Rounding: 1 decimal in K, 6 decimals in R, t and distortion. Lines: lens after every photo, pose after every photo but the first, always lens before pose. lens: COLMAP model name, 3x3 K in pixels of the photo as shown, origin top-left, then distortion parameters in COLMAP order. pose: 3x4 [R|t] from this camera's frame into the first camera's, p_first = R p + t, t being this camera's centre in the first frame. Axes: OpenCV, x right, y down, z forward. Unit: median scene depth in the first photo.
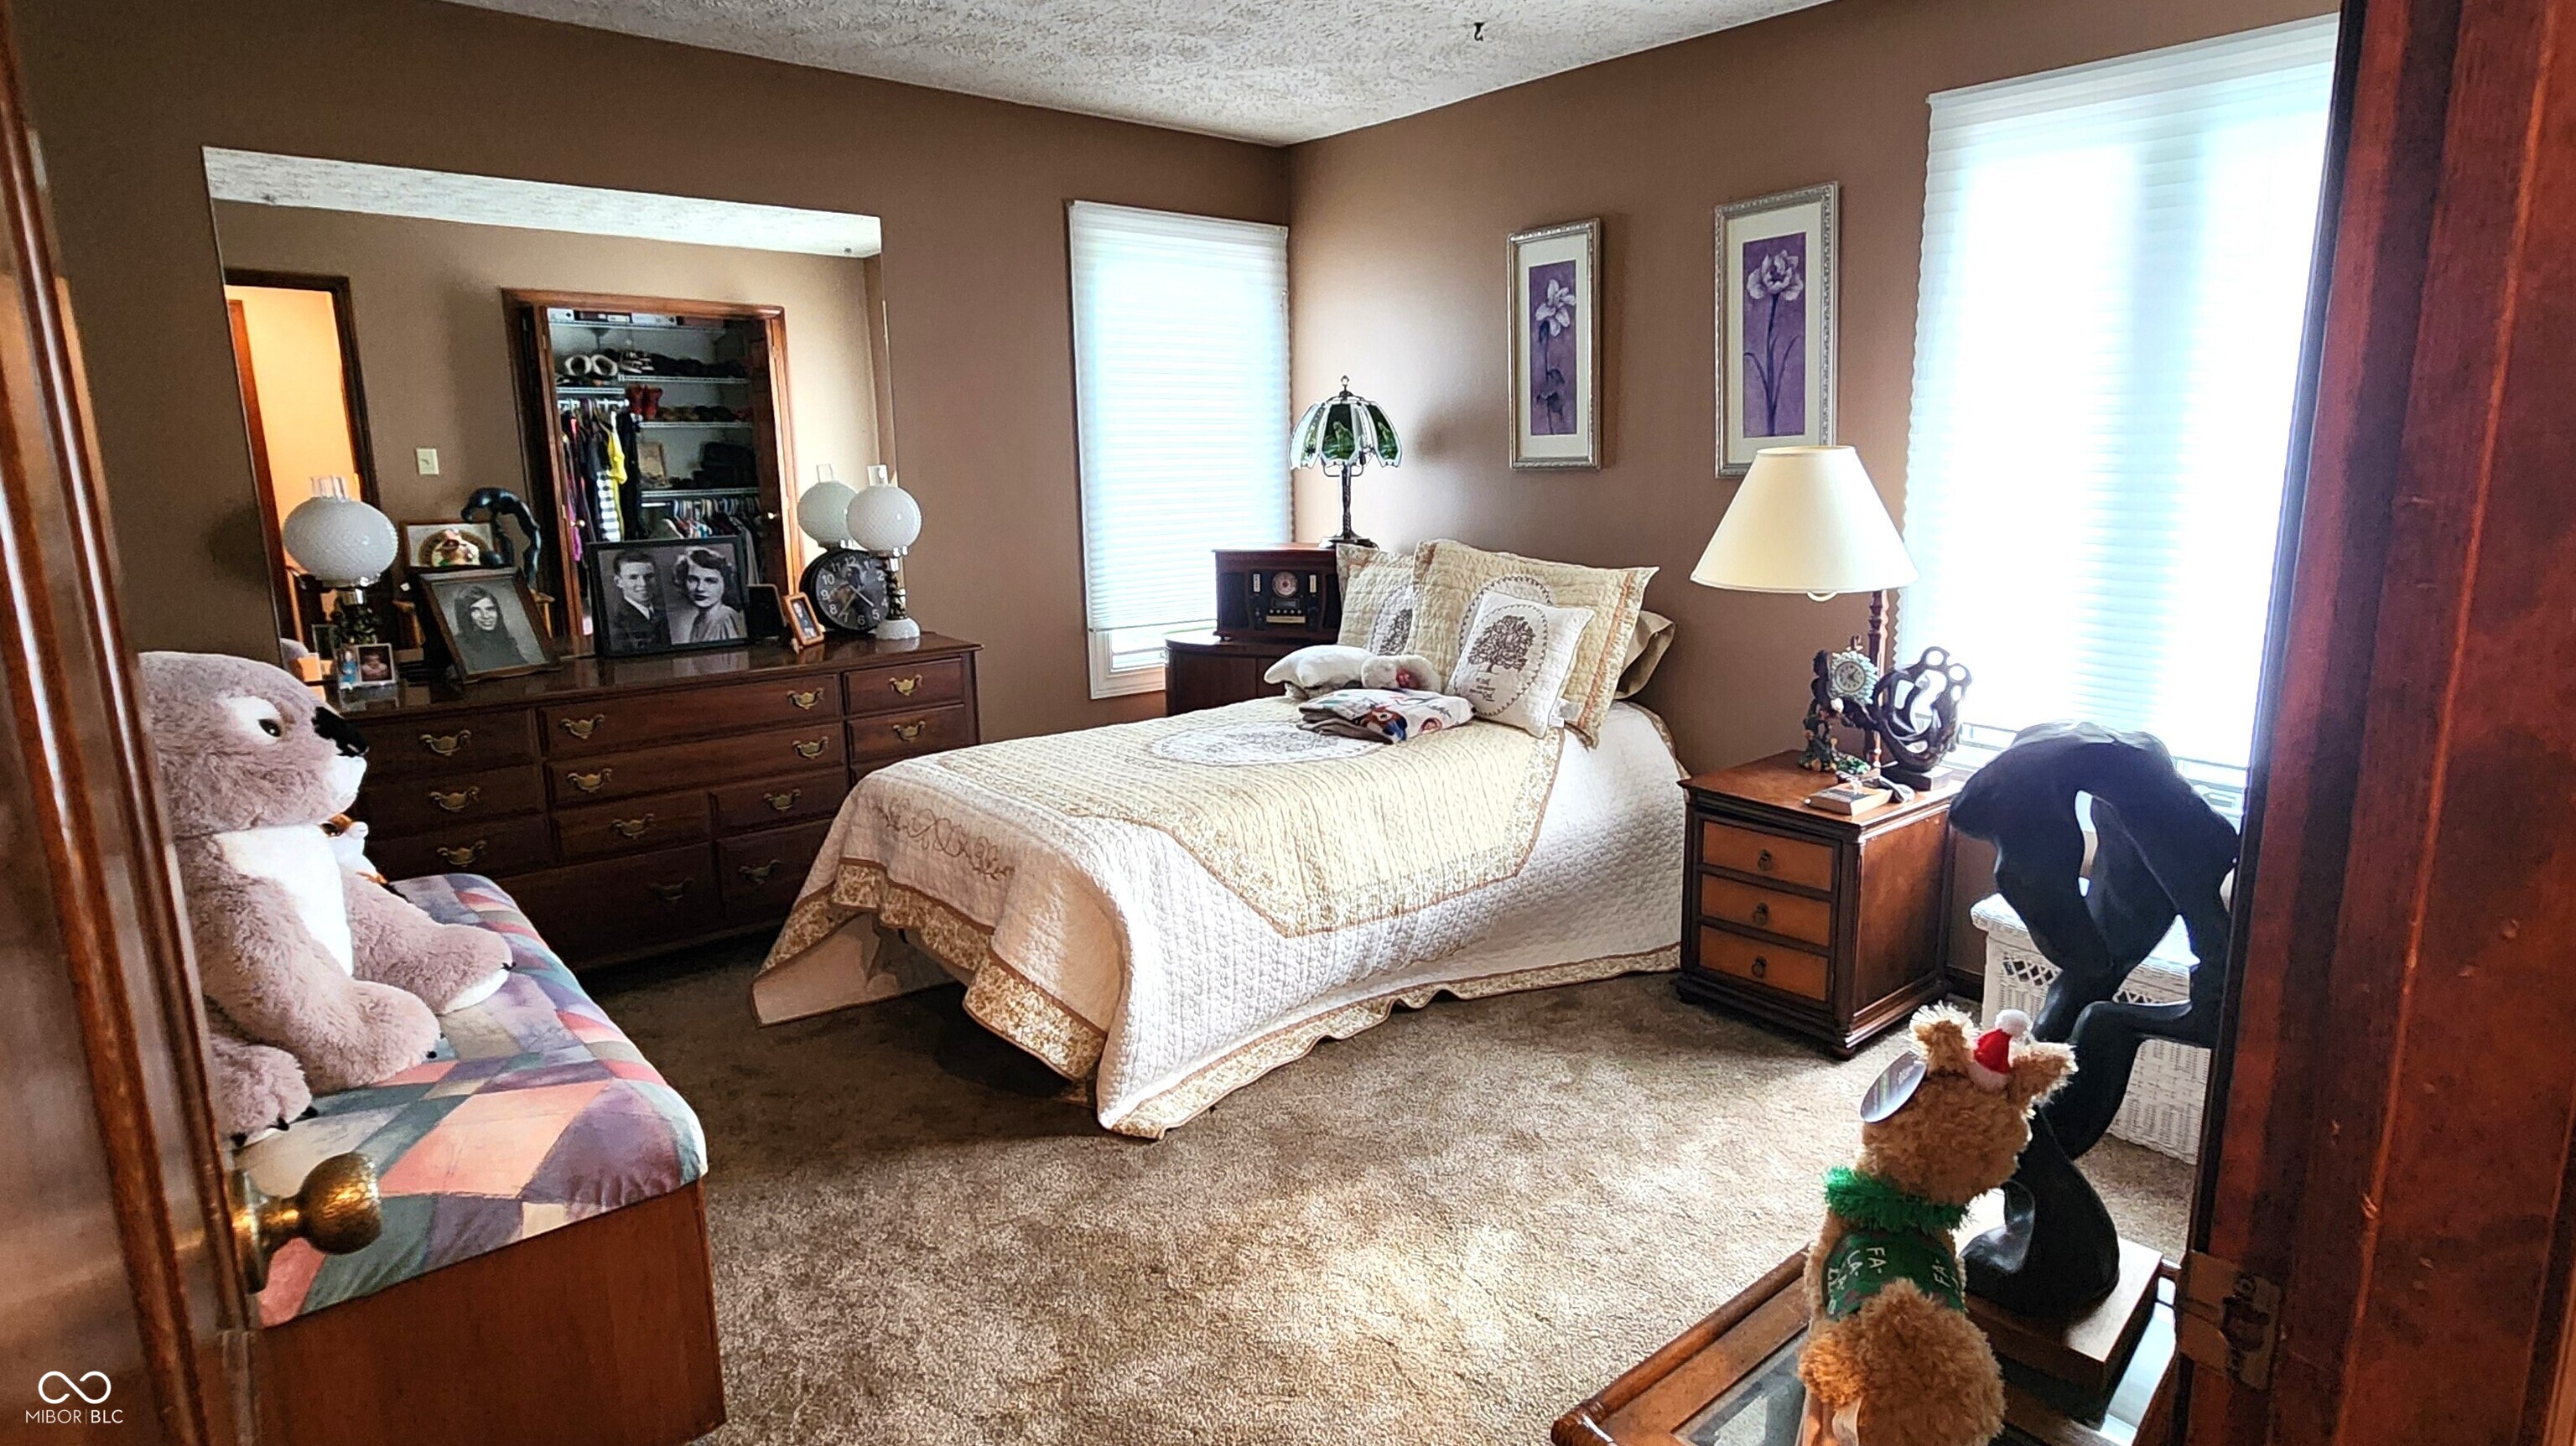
lens RADIAL K [[1342.0, 0, 1294.8], [0, 1342.0, 715.2], [0, 0, 1]] dist [0.005323, 0.000731]
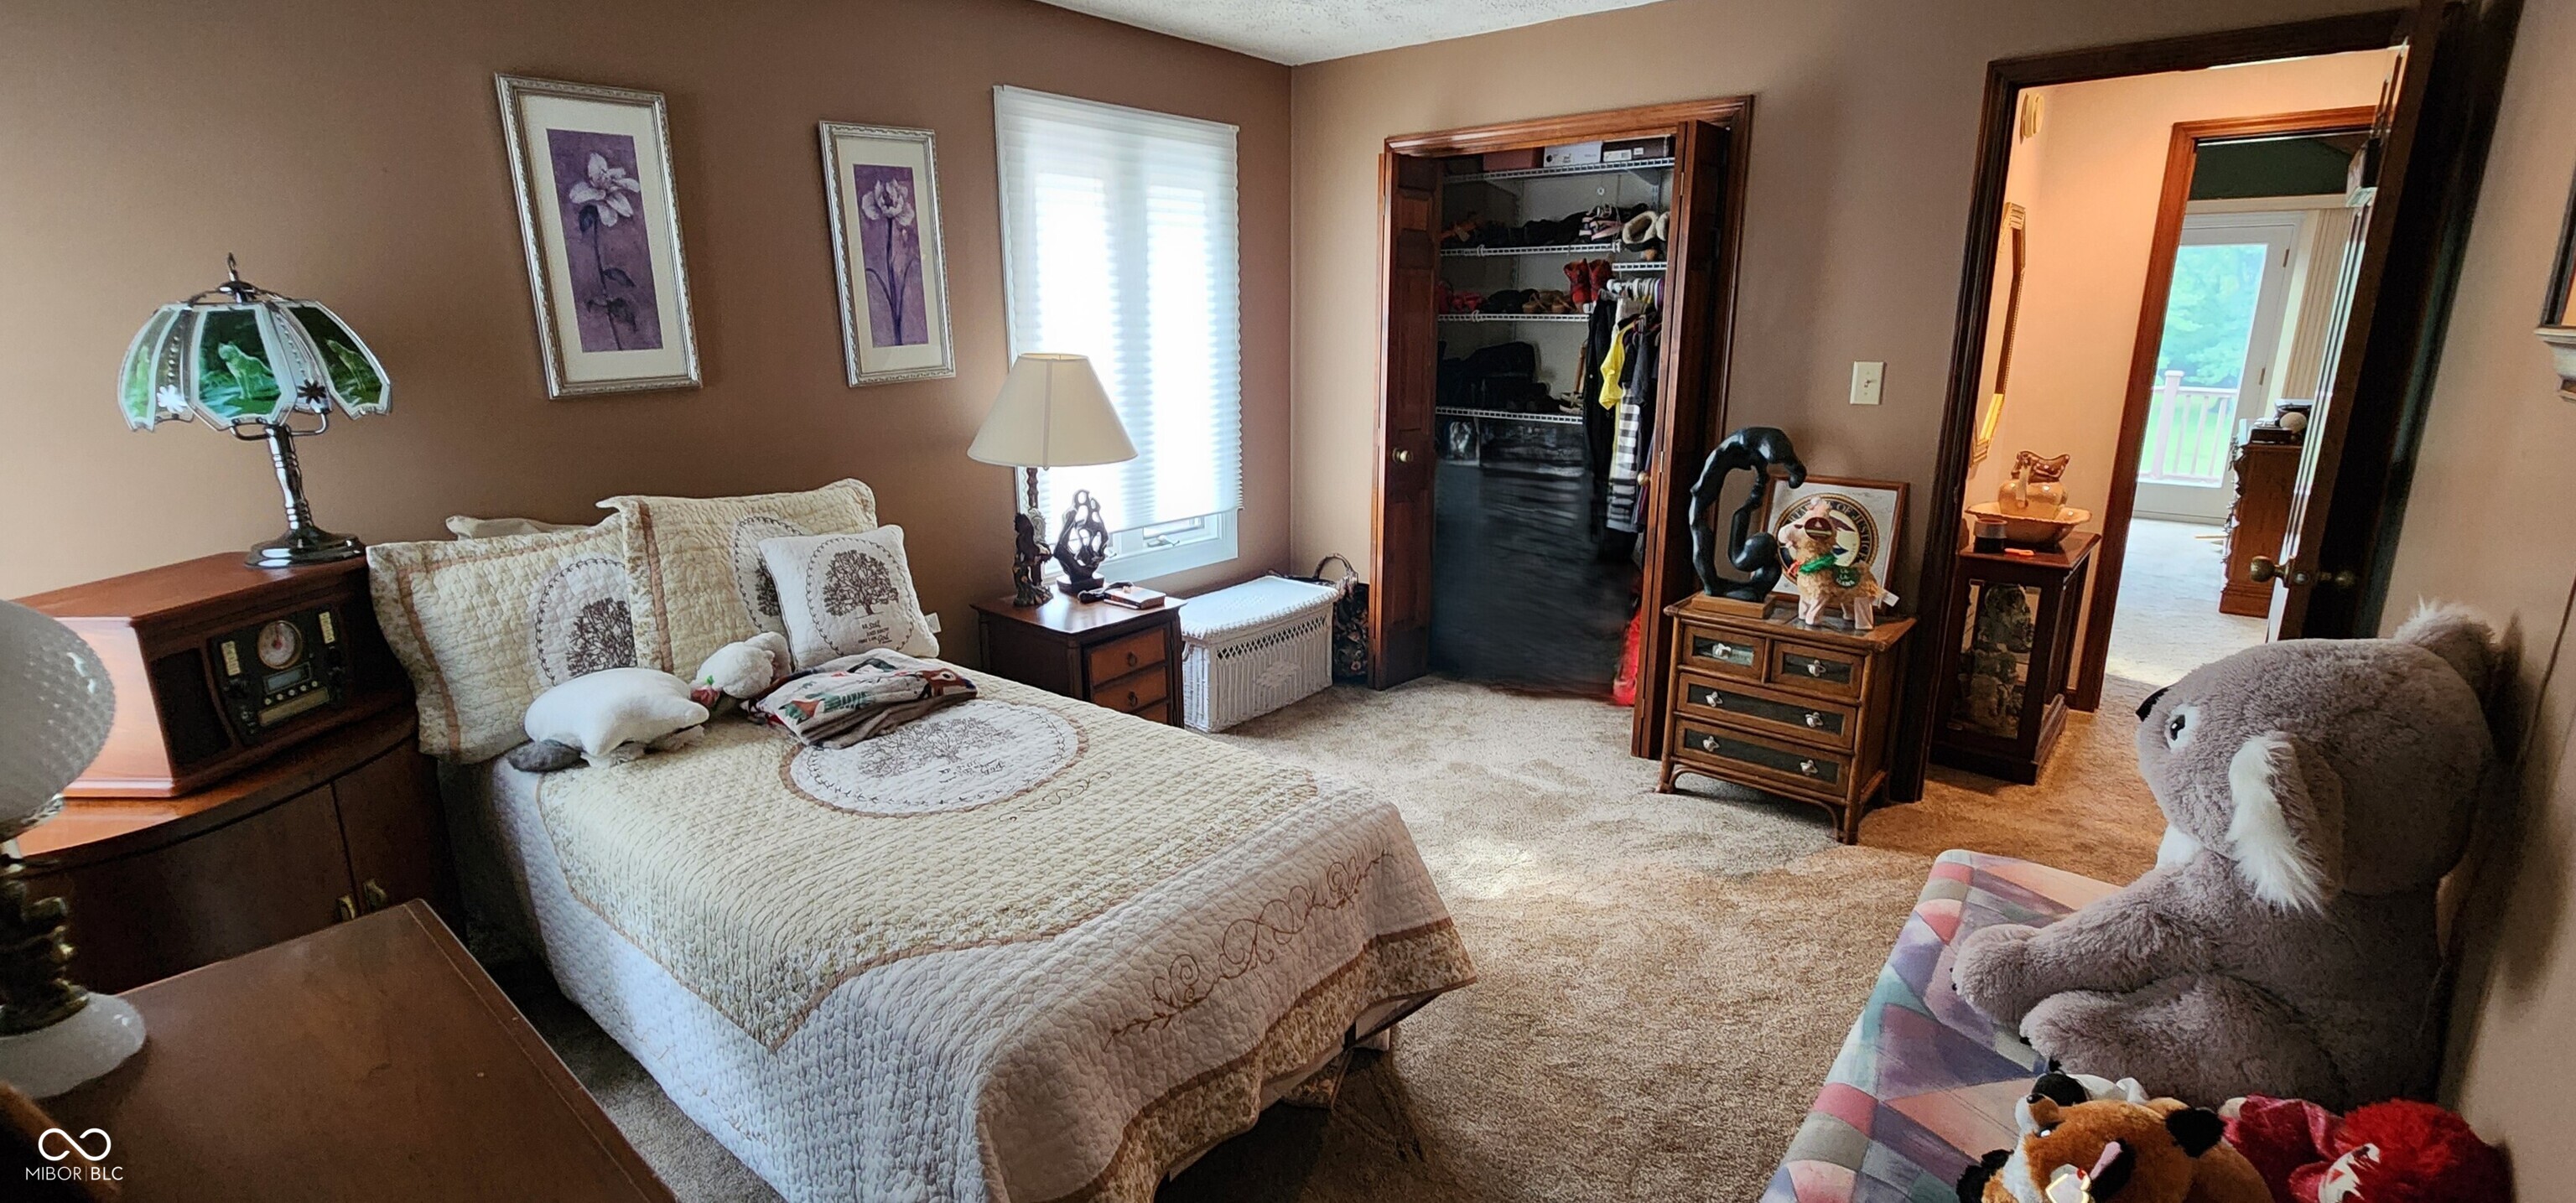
lens RADIAL K [[1120.1, 0, 1290.9], [0, 1120.1, 589.9], [0, 0, 1]] dist [-0.003911, -0.000310]
pose [[-0.185805, -0.235127, 0.954040, -0.644471], [0.201895, 0.941094, 0.271257, -0.201673], [-0.961621, 0.243016, -0.127389, 0.849496]]
